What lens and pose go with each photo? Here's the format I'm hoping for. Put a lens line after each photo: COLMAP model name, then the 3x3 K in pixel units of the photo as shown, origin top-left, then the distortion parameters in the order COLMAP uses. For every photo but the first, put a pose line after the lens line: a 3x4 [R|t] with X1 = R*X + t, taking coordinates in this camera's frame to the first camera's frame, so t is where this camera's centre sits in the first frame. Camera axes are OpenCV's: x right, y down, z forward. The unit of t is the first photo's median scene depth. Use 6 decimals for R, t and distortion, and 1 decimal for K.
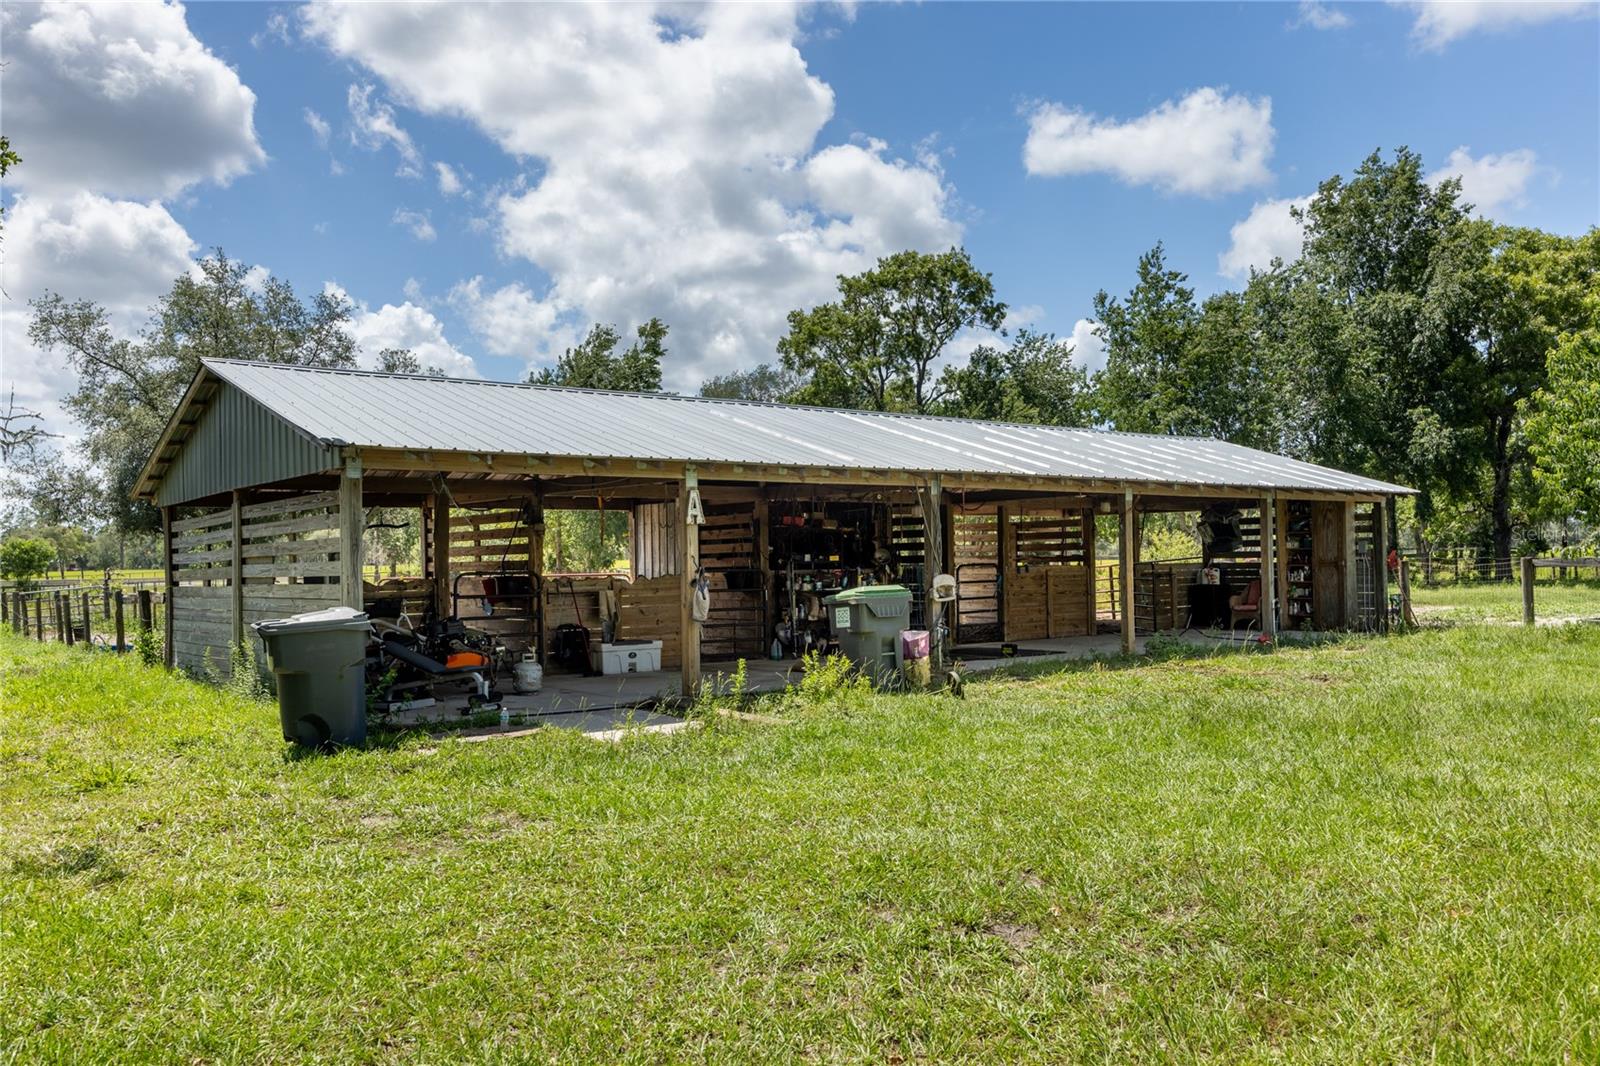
lens RADIAL K [[1304.1, 0, 800.0], [0, 1304.1, 533.0], [0, 0, 1]] dist [-0.053746, 0.075100]
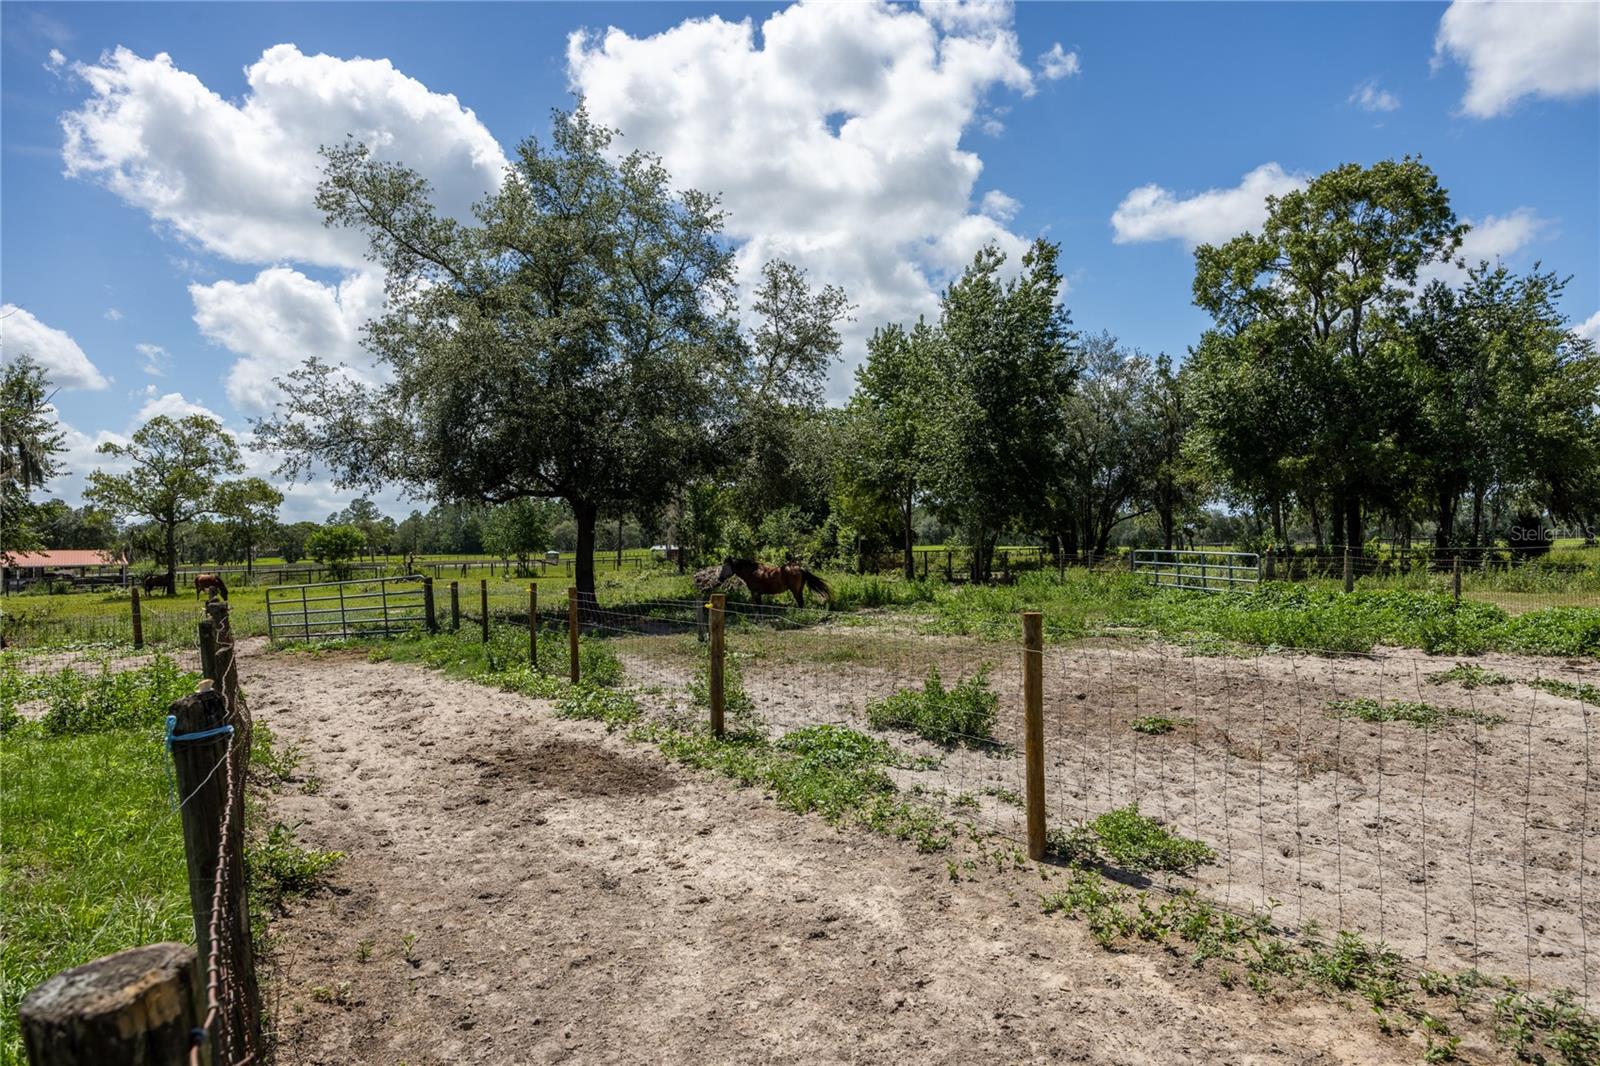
lens RADIAL K [[807.9, 0, 799.2], [0, 807.9, 525.4], [0, 0, 1]] dist [-0.062704, -0.000136]
pose [[0.999530, -0.013244, -0.027639, -0.073098], [0.013150, 0.999907, -0.003599, 0.004265], [0.027684, 0.003234, 0.999612, 0.130672]]
